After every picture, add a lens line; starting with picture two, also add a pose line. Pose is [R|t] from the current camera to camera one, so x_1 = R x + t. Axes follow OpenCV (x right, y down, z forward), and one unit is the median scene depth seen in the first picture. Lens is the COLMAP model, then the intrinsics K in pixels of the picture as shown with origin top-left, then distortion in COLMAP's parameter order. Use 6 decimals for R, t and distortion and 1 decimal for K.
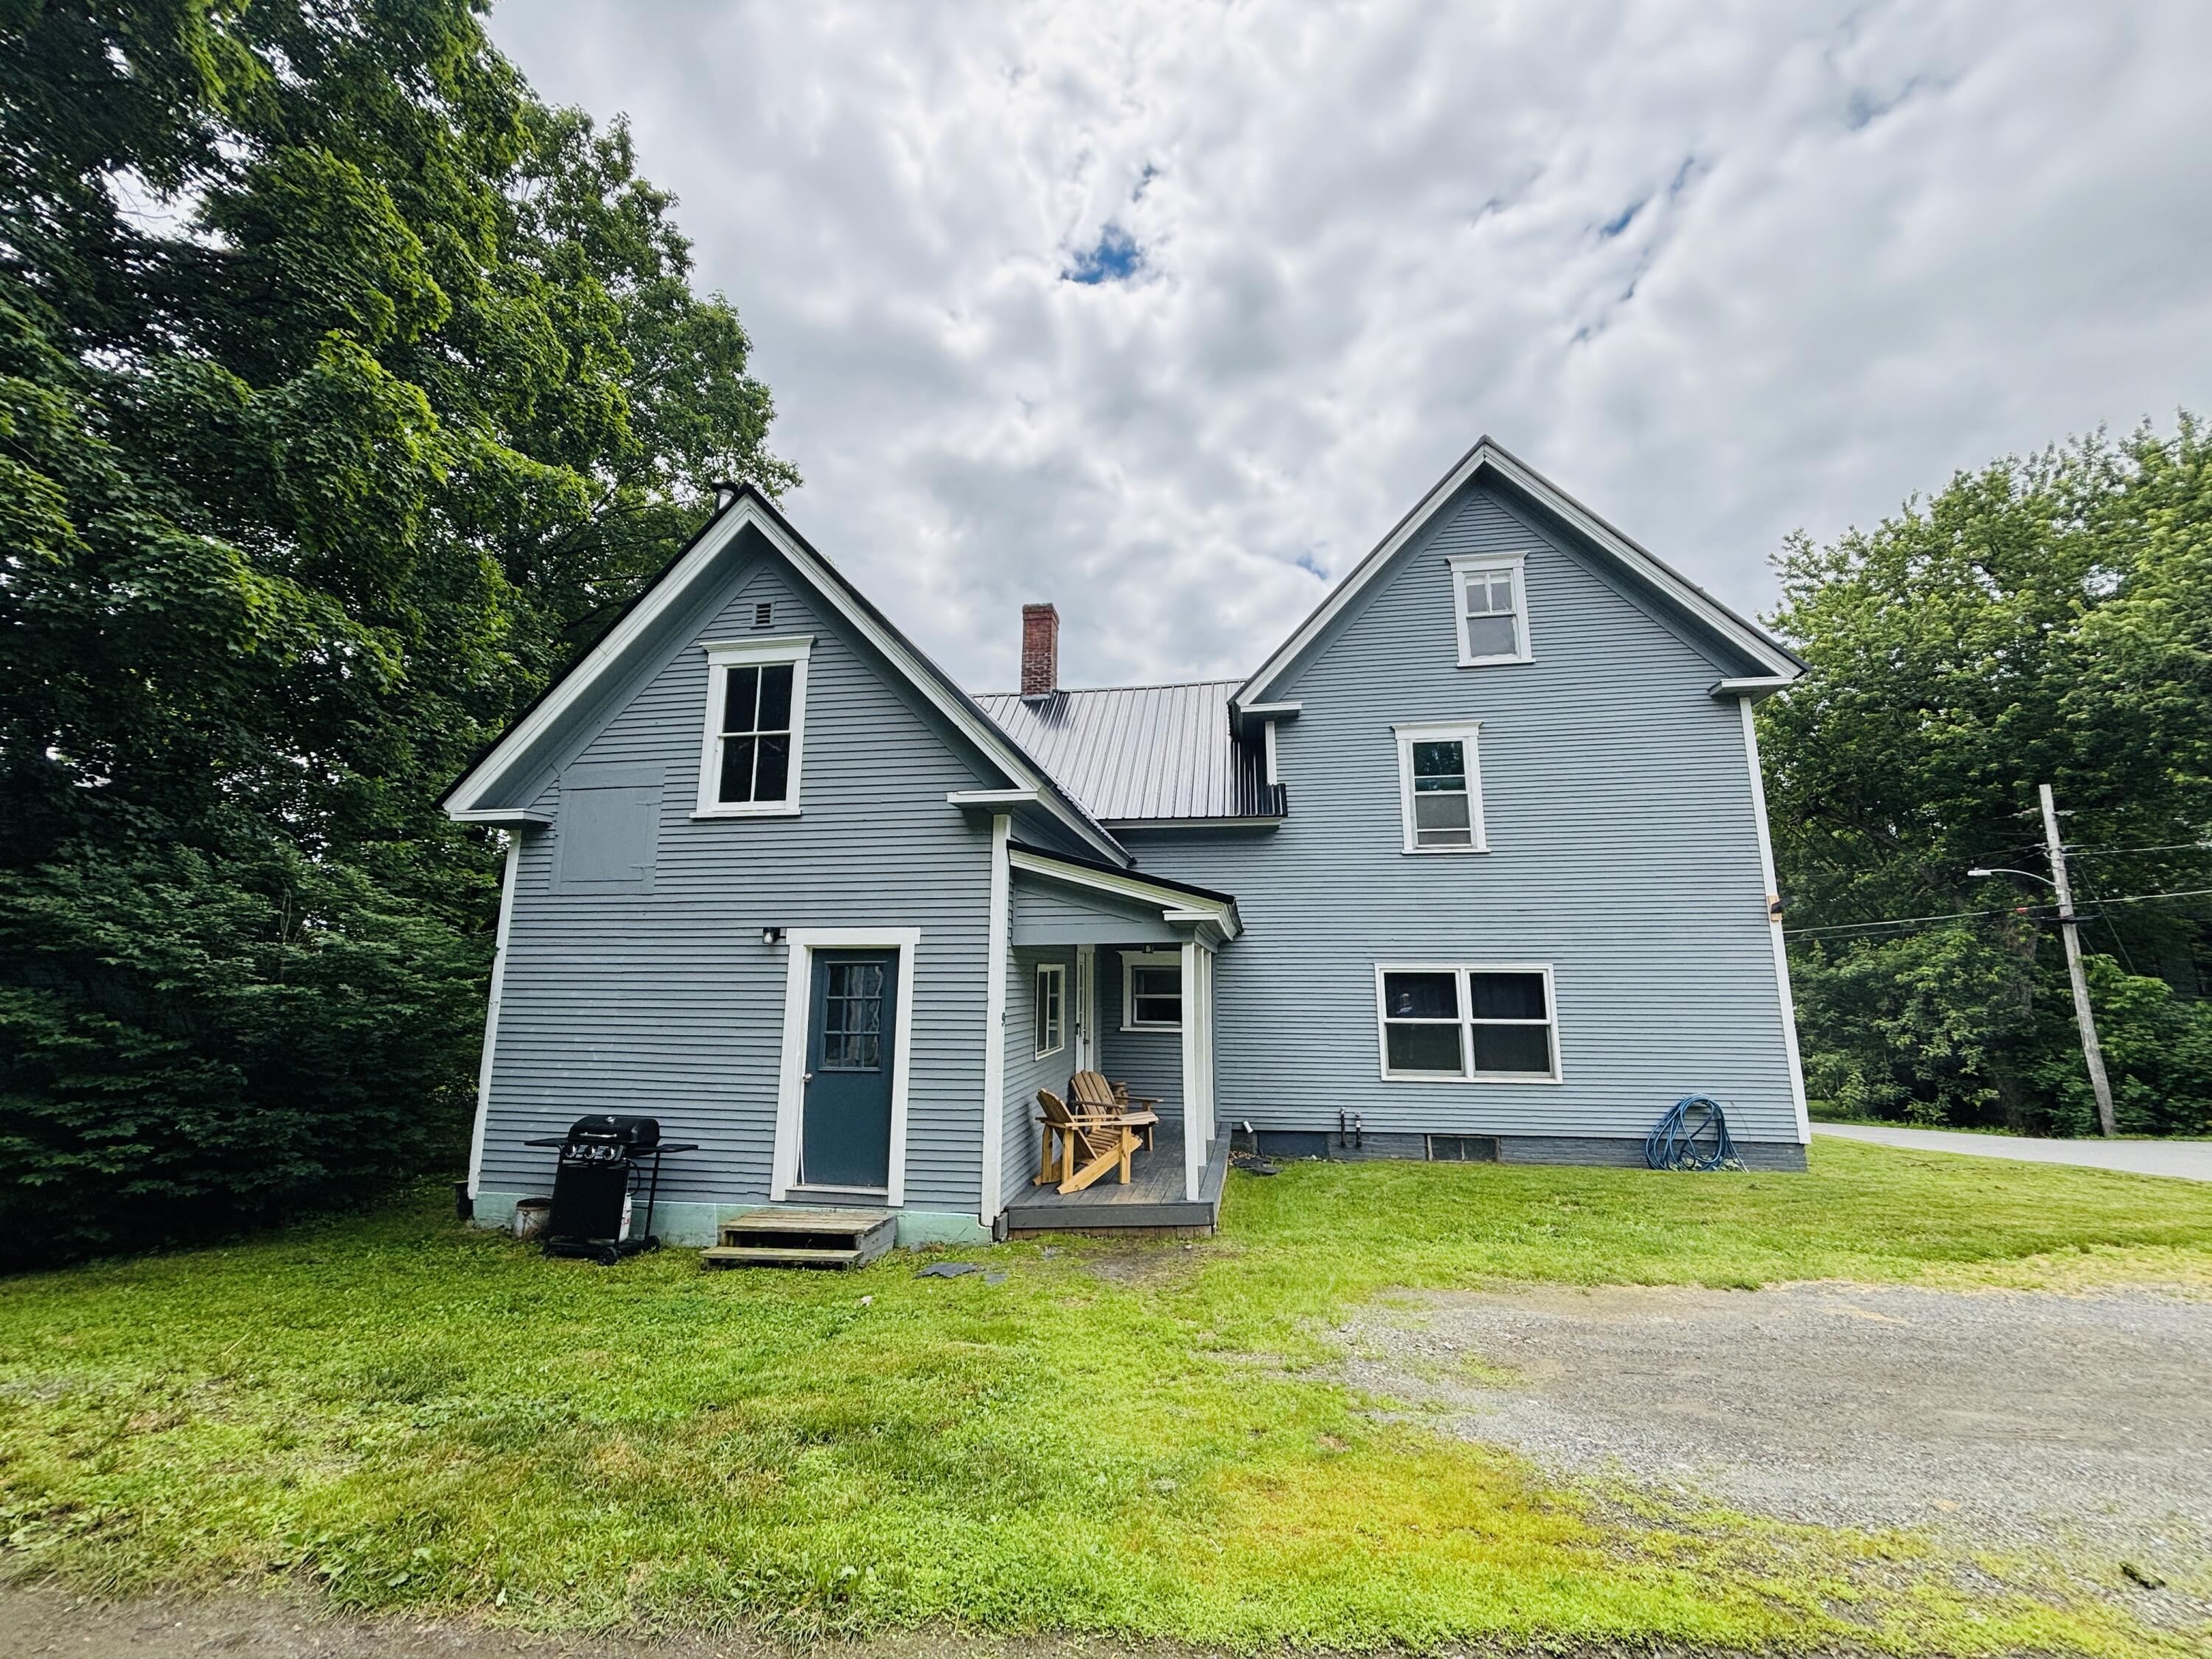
lens RADIAL K [[887.6, 0, 1106.0], [0, 887.6, 829.5], [0, 0, 1]] dist [0.001533, -0.000405]
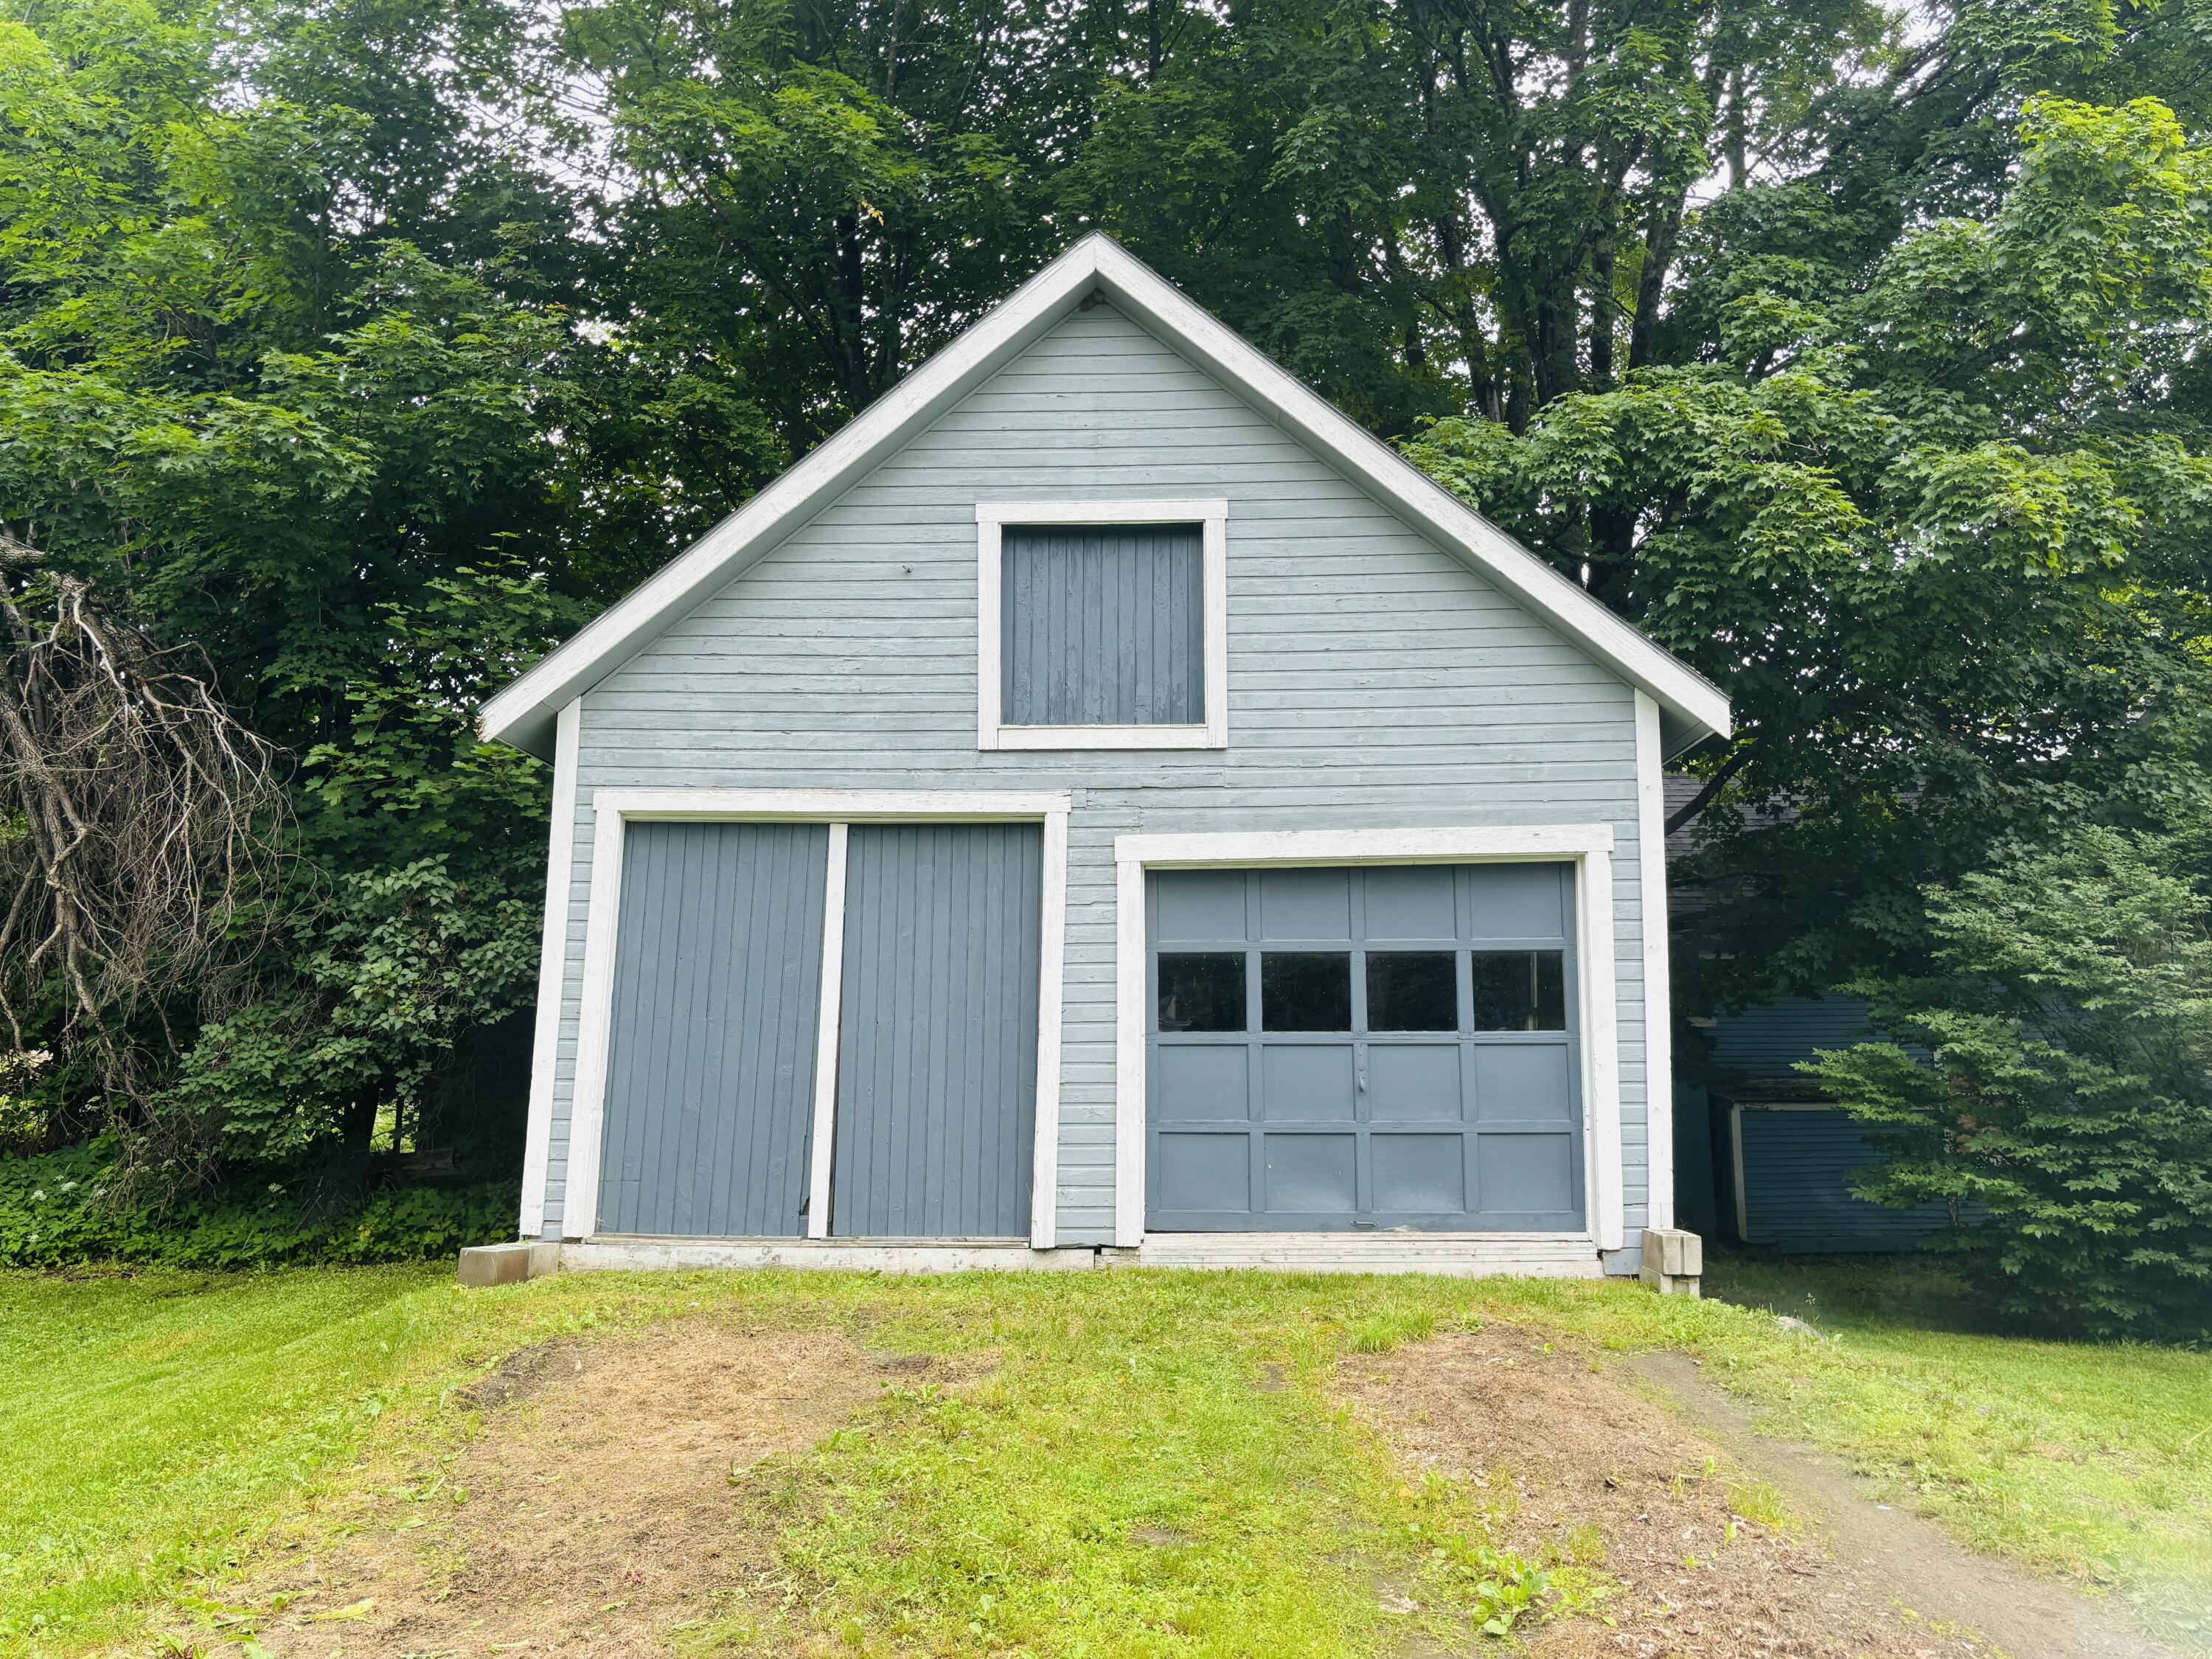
lens RADIAL K [[1674.2, 0, 1106.0], [0, 1674.2, 829.5], [0, 0, 1]] dist [0.008869, 0.004529]
pose [[0.131927, -0.151355, -0.979636, 0.311571], [0.211420, 0.969831, -0.121368, 0.020376], [0.968451, -0.191103, 0.159946, -0.059381]]
